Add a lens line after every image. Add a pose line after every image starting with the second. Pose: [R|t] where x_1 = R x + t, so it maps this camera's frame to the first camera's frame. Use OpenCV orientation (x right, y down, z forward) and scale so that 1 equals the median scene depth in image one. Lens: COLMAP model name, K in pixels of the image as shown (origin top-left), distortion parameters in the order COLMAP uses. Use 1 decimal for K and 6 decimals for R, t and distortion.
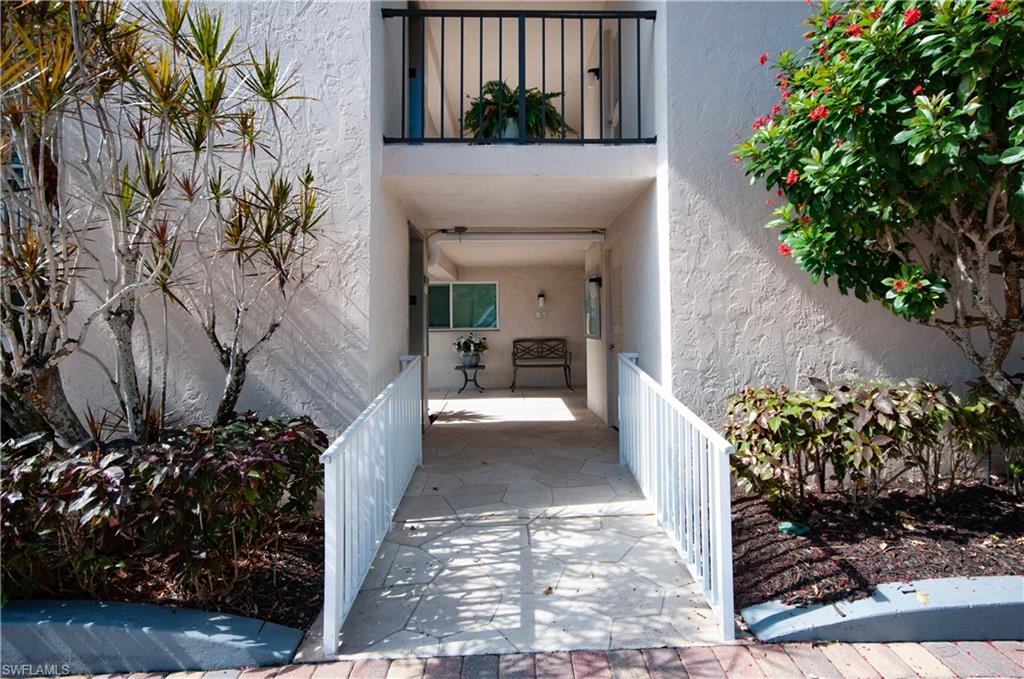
lens RADIAL K [[533.7, 0, 512.0], [0, 533.7, 339.5], [0, 0, 1]] dist [0.000000, -0.000008]
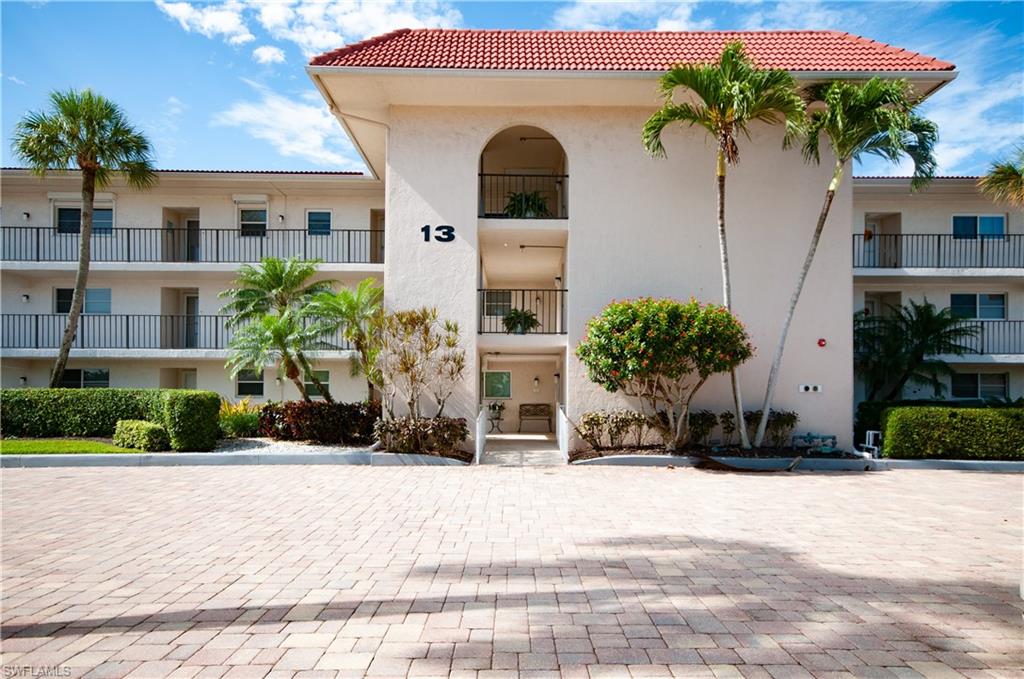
lens RADIAL K [[645.3, 0, 512.0], [0, 645.3, 339.5], [0, 0, 1]] dist [0.000222, -0.000009]
pose [[0.999812, 0.012516, -0.014795, 0.011875], [-0.014249, 0.992240, -0.123522, 0.107852], [0.013134, 0.123709, 0.992232, -2.390847]]
